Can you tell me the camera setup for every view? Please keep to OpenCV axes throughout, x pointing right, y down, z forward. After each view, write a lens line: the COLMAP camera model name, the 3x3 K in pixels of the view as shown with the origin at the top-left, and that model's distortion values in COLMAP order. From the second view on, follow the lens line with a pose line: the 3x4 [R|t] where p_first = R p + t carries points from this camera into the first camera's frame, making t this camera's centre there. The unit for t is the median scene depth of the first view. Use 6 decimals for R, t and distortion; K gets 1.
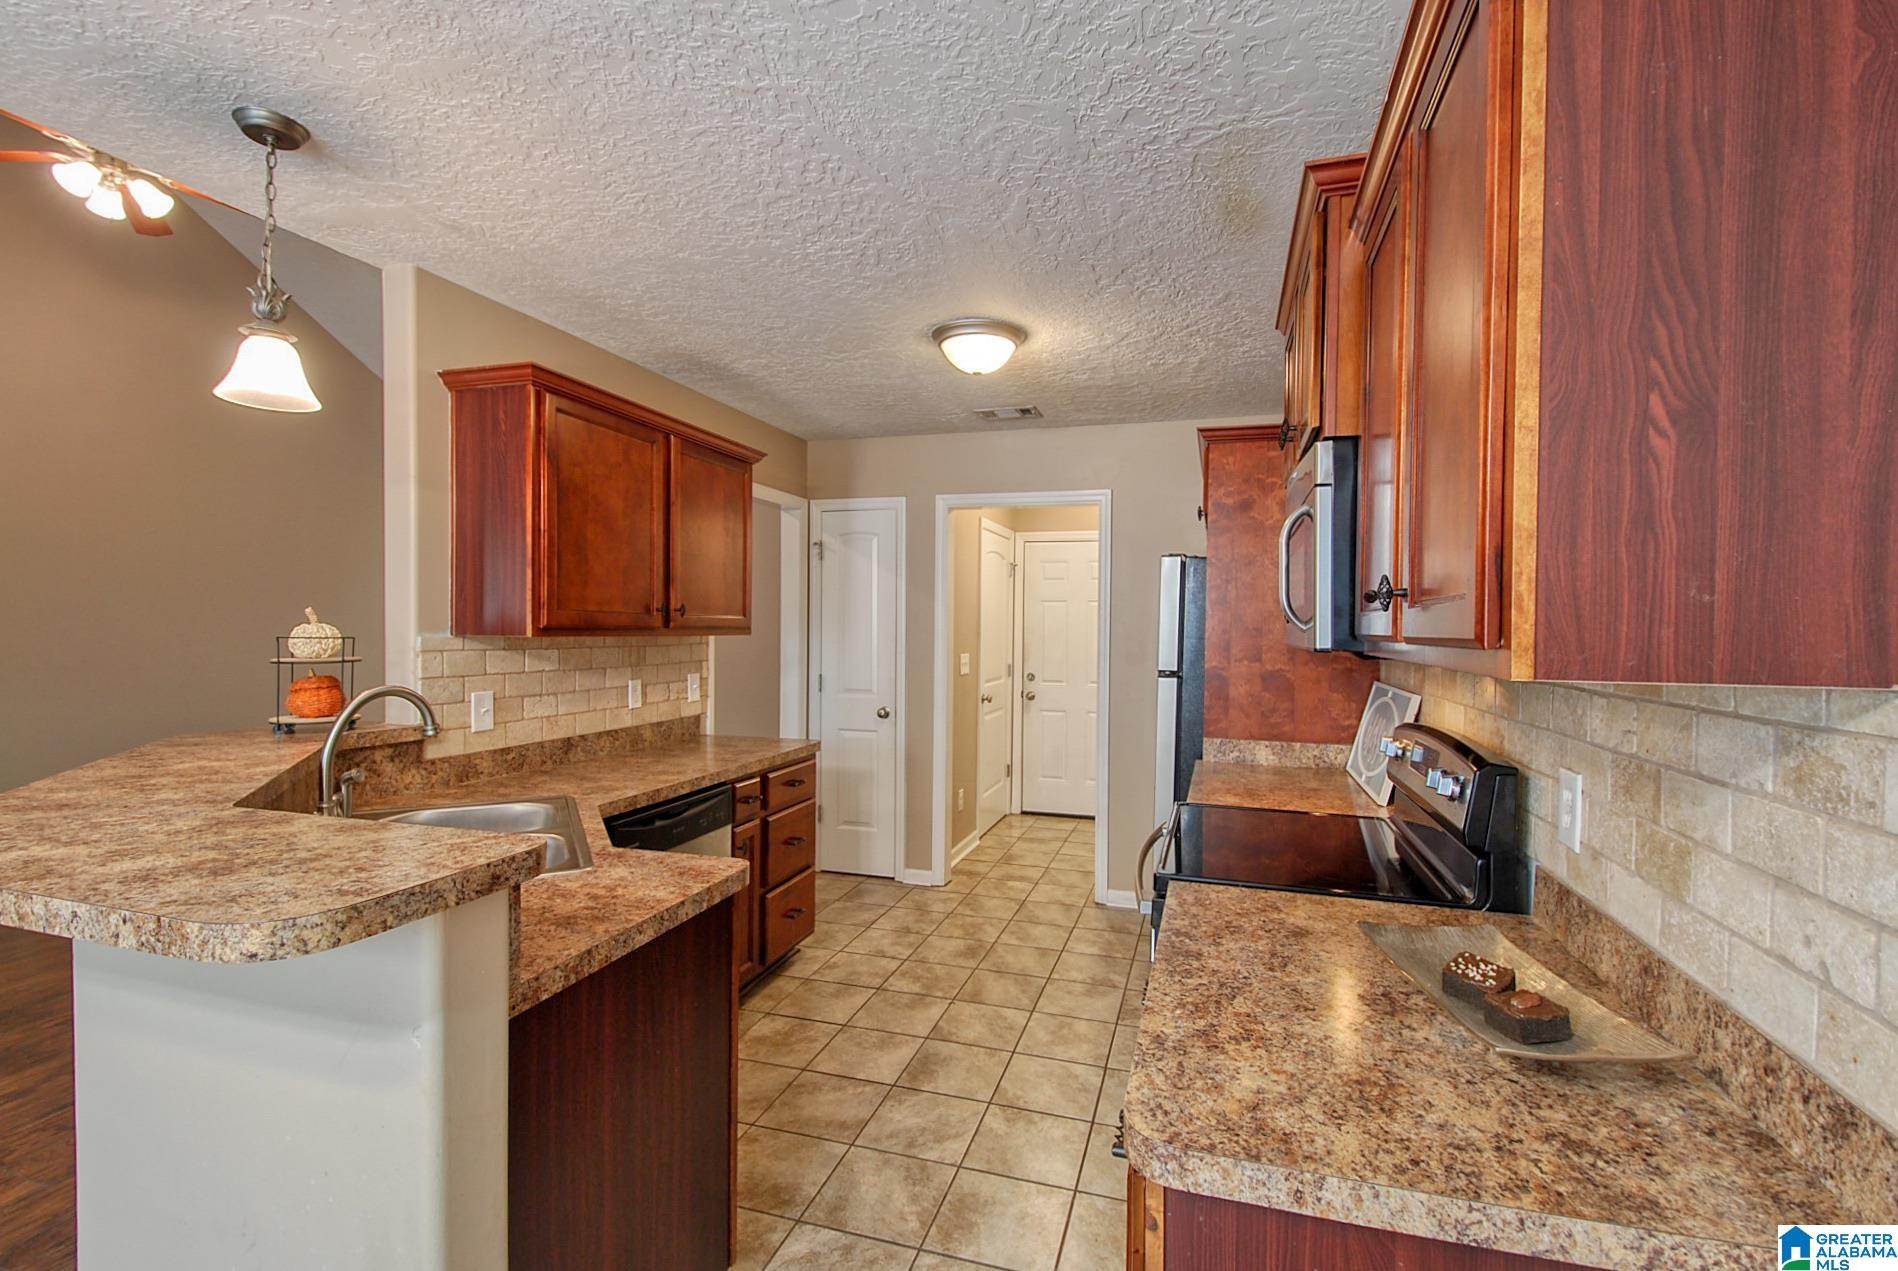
lens RADIAL K [[840.7, 0, 954.7], [0, 840.7, 636.4], [0, 0, 1]] dist [0.000230, 0.000005]
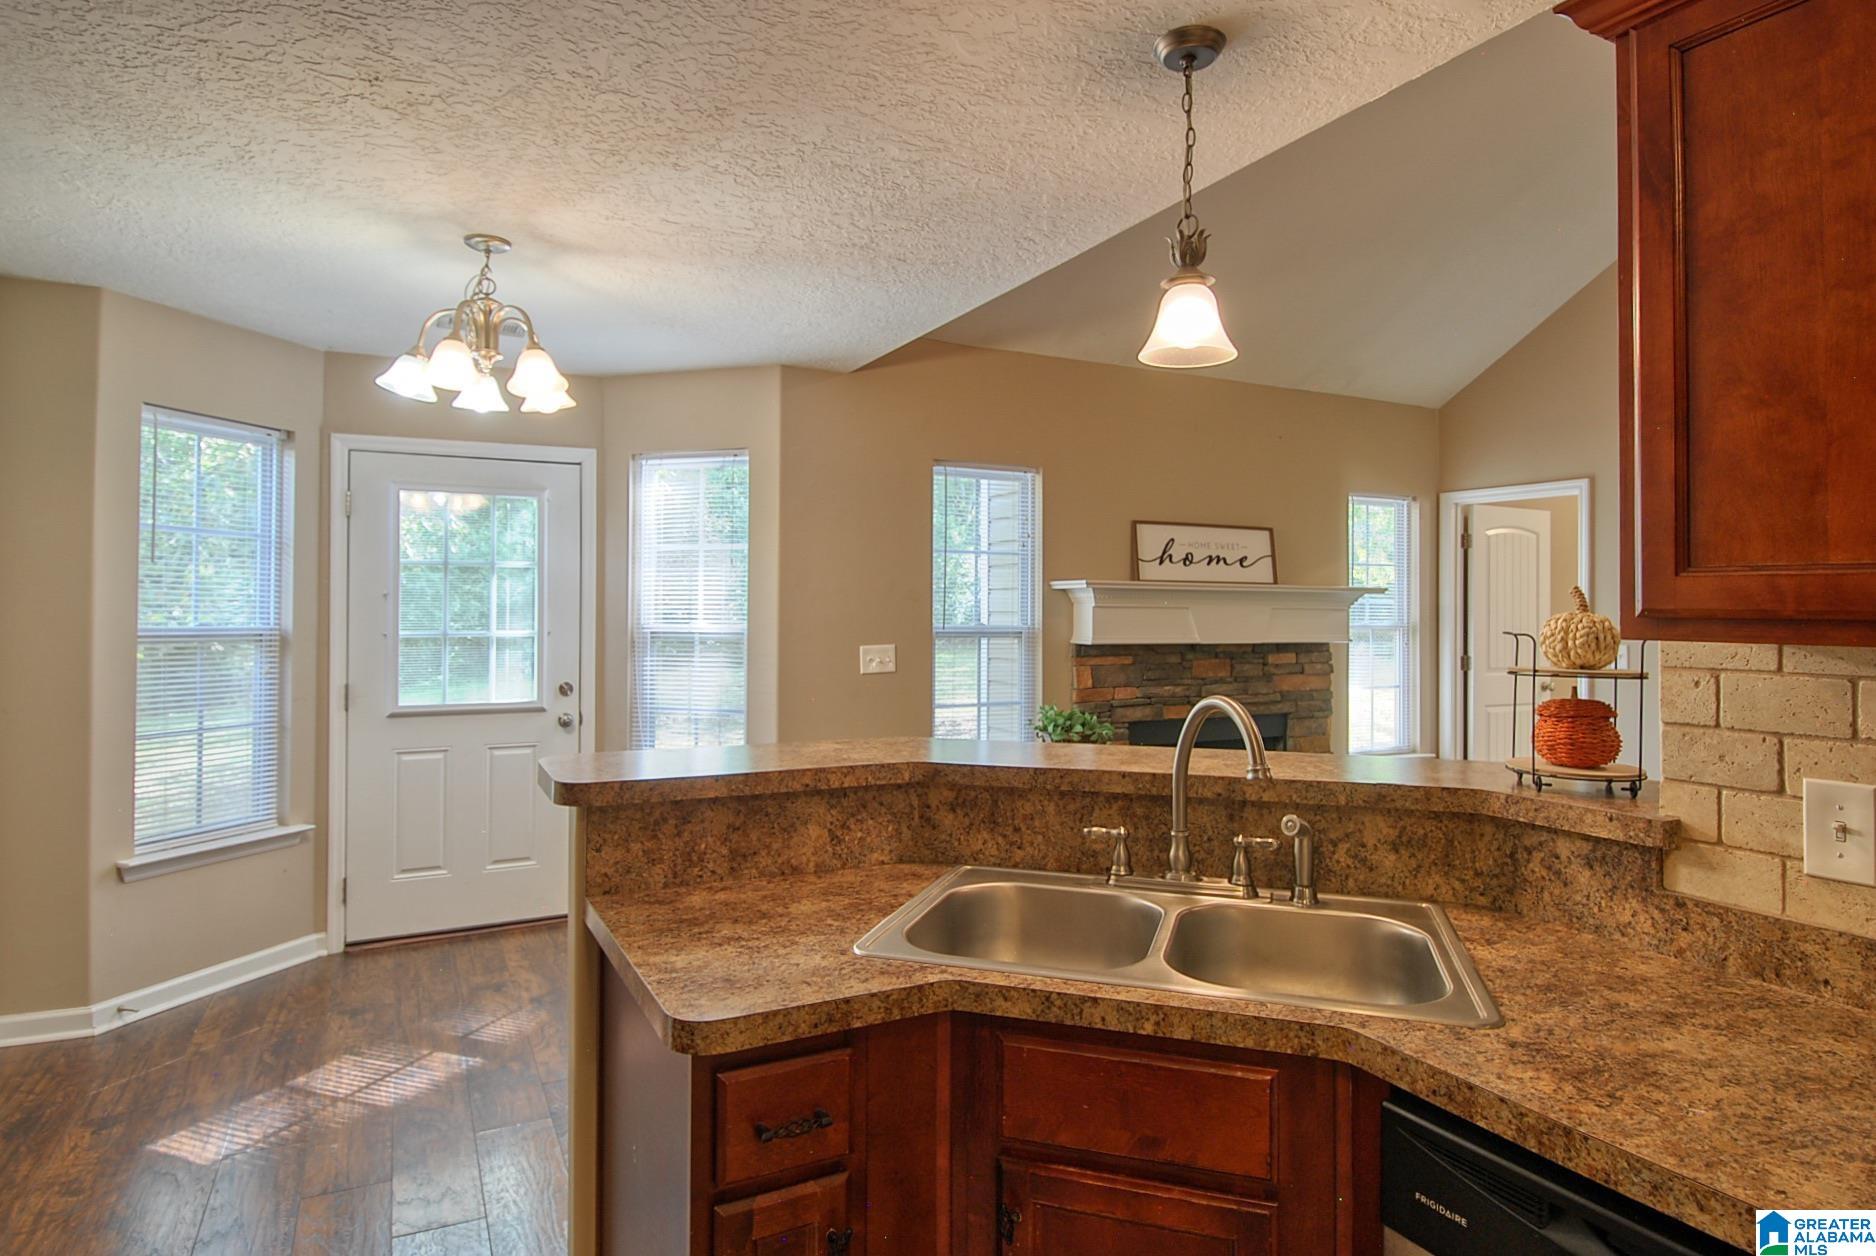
lens RADIAL K [[1027.3, 0, 938.7], [0, 1027.3, 609.2], [0, 0, 1]] dist [0.000302, -0.000668]
pose [[-0.702533, -0.014626, -0.711501, 0.096245], [-0.018349, 0.999829, -0.002435, -0.008000], [0.711414, 0.011344, -0.702681, 1.168485]]
